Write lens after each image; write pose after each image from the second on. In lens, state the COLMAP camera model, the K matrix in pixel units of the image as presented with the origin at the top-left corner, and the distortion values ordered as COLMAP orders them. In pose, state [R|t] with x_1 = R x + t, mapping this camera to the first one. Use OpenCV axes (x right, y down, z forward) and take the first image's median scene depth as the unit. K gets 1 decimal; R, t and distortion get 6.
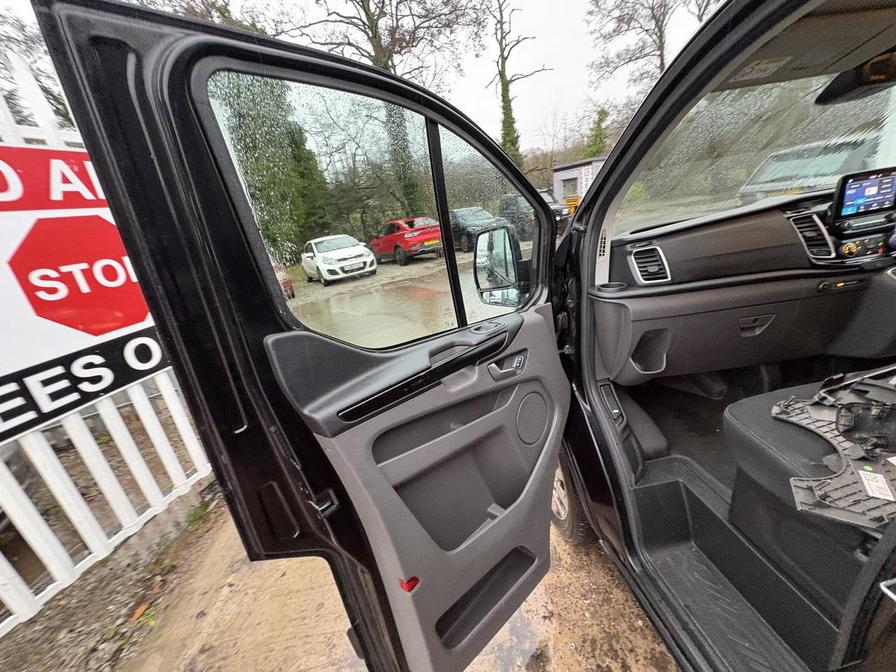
lens RADIAL K [[356.2, 0, 447.0], [0, 356.2, 336.7], [0, 0, 1]] dist [-0.002370, 0.000032]
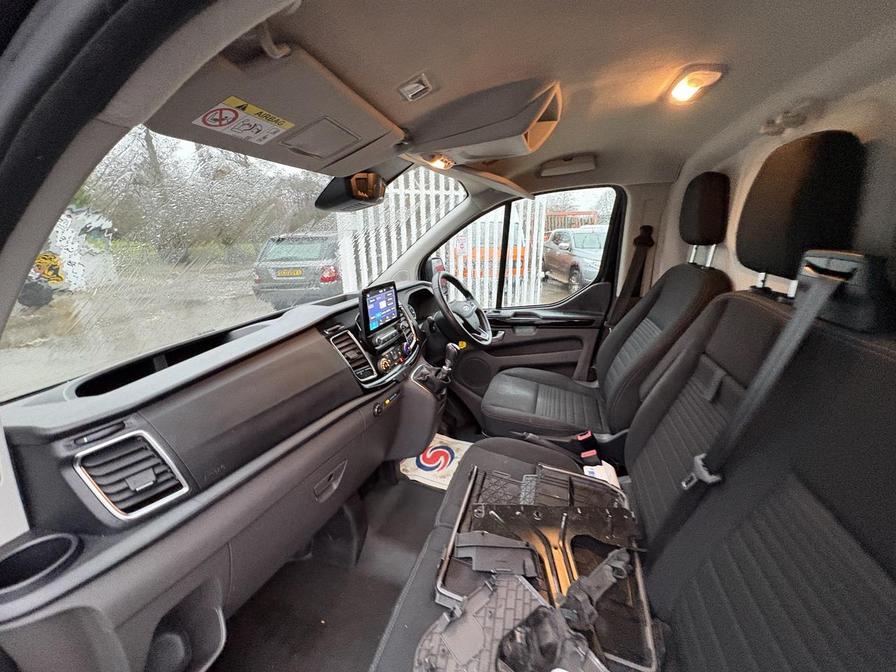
lens RADIAL K [[356.2, 0, 447.0], [0, 356.2, 336.7], [0, 0, 1]] dist [-0.002370, 0.000032]
pose [[0.412446, -0.112644, 0.903991, 0.311781], [0.263535, 0.964650, -0.000035, -0.235823], [-0.872031, 0.238248, 0.427551, 0.377504]]
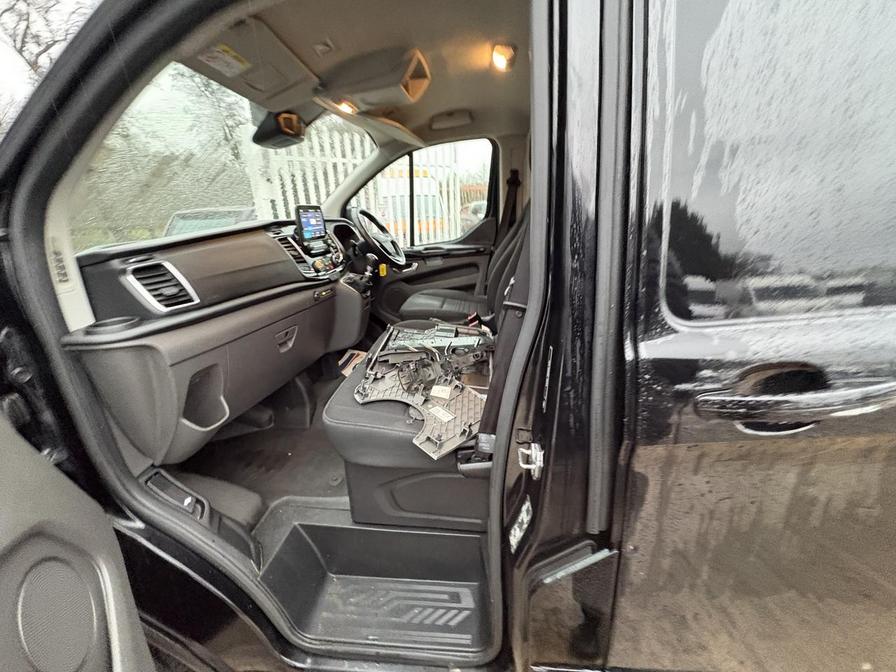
lens RADIAL K [[358.7, 0, 447.6], [0, 358.7, 338.3], [0, 0, 1]] dist [-0.001520, -0.000040]
pose [[0.229670, -0.186051, 0.955320, -0.008577], [0.330301, 0.938205, 0.103309, 0.010952], [-0.915507, 0.291816, 0.276931, 0.270558]]
